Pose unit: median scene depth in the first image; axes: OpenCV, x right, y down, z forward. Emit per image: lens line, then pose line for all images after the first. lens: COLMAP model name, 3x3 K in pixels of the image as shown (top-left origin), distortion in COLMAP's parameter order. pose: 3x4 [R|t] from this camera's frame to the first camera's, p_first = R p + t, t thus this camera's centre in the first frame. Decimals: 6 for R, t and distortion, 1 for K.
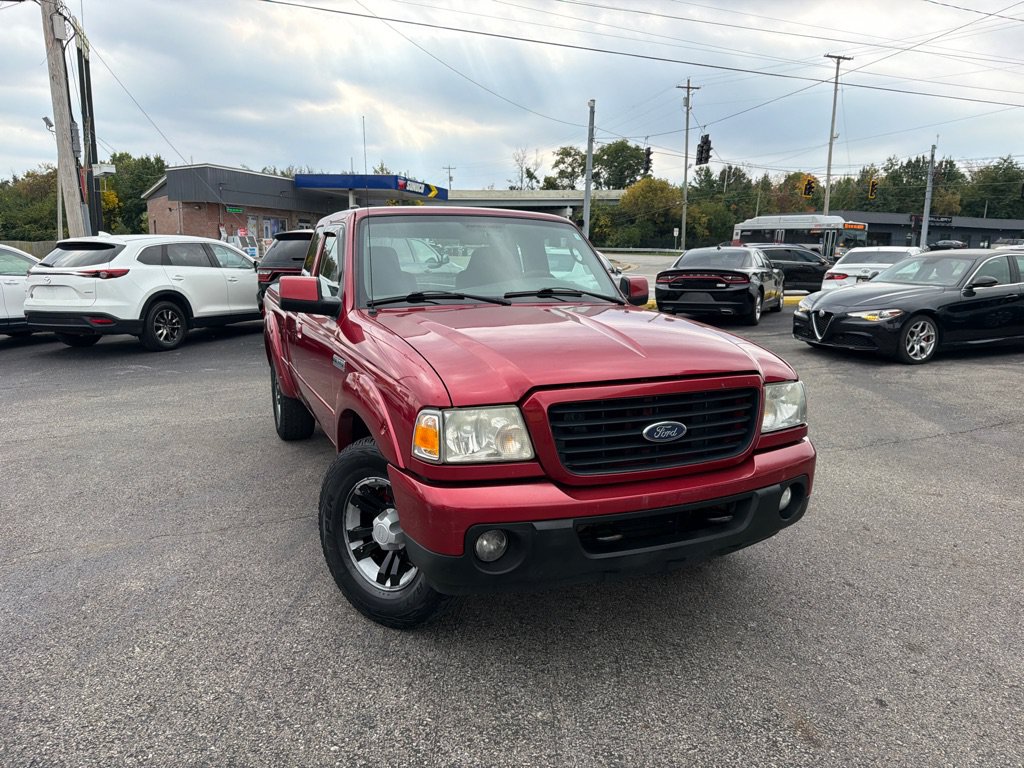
lens RADIAL K [[721.9, 0, 510.4], [0, 721.9, 380.4], [0, 0, 1]] dist [0.042840, -0.054376]
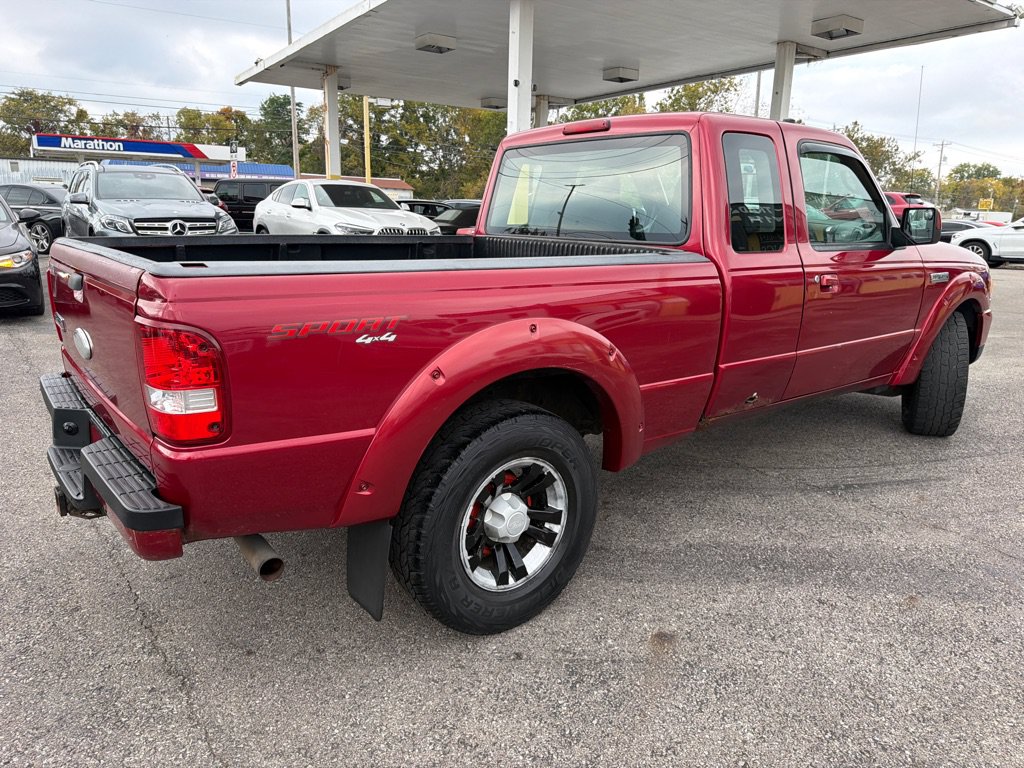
lens RADIAL K [[721.9, 0, 514.6], [0, 721.9, 388.8], [0, 0, 1]] dist [0.042840, -0.054376]
pose [[-0.260881, -0.241863, 0.934582, -0.930326], [0.147271, 0.946804, 0.286135, -0.227199], [-0.954072, 0.212284, -0.211383, 1.486236]]
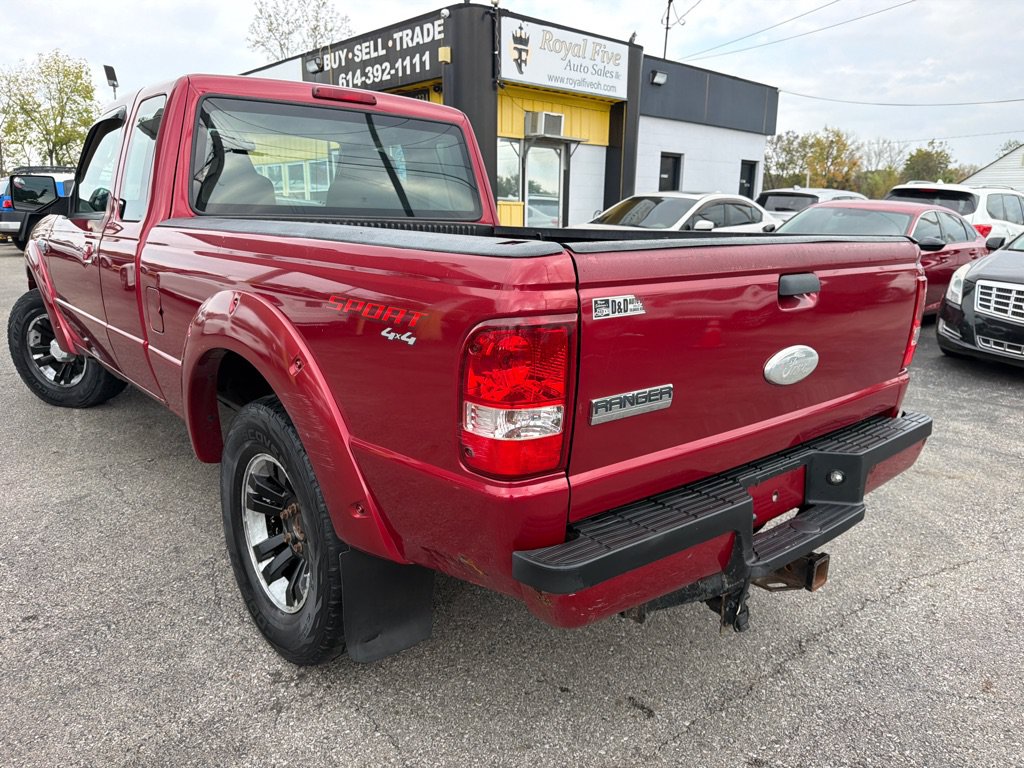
lens RADIAL K [[721.9, 0, 511.6], [0, 721.9, 384.3], [0, 0, 1]] dist [0.042840, -0.054376]
pose [[-0.955363, 0.042456, -0.292368, -0.086999], [-0.077213, 0.919342, 0.385810, -0.290610], [0.285166, 0.391163, -0.875027, 1.978013]]
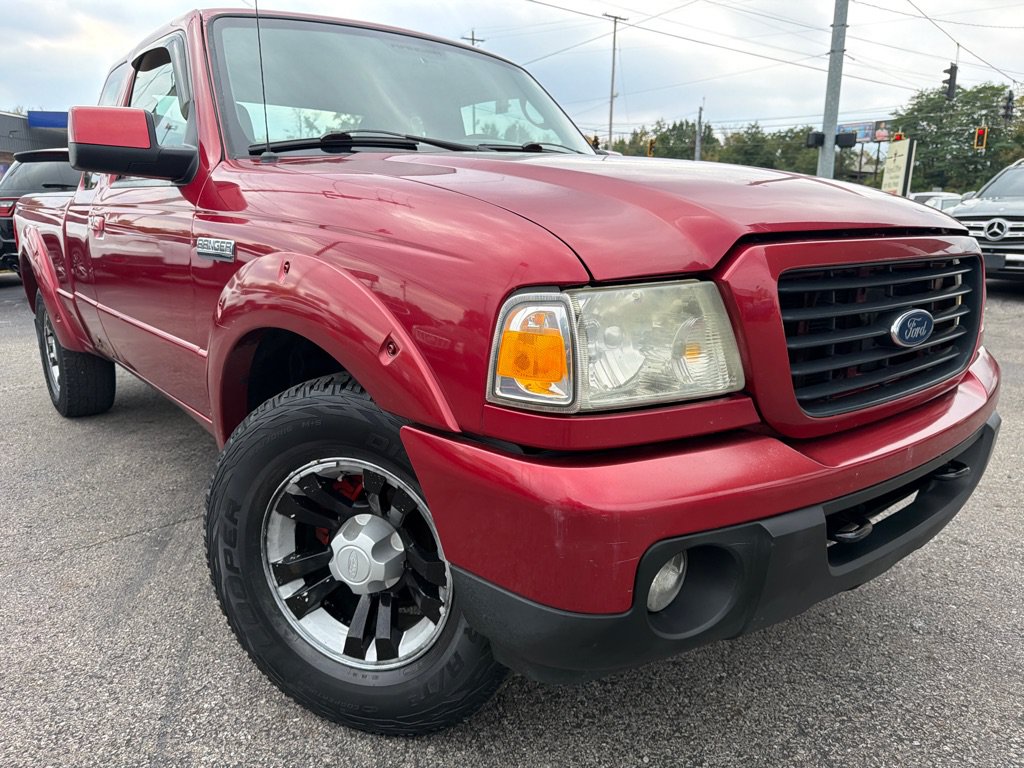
lens RADIAL K [[721.9, 0, 507.8], [0, 721.9, 387.9], [0, 0, 1]] dist [0.042840, -0.054376]
pose [[0.960452, -0.063032, 0.271219, -0.137357], [0.045844, 0.996545, 0.069255, 0.036800], [-0.274647, -0.054083, 0.960023, 0.321069]]
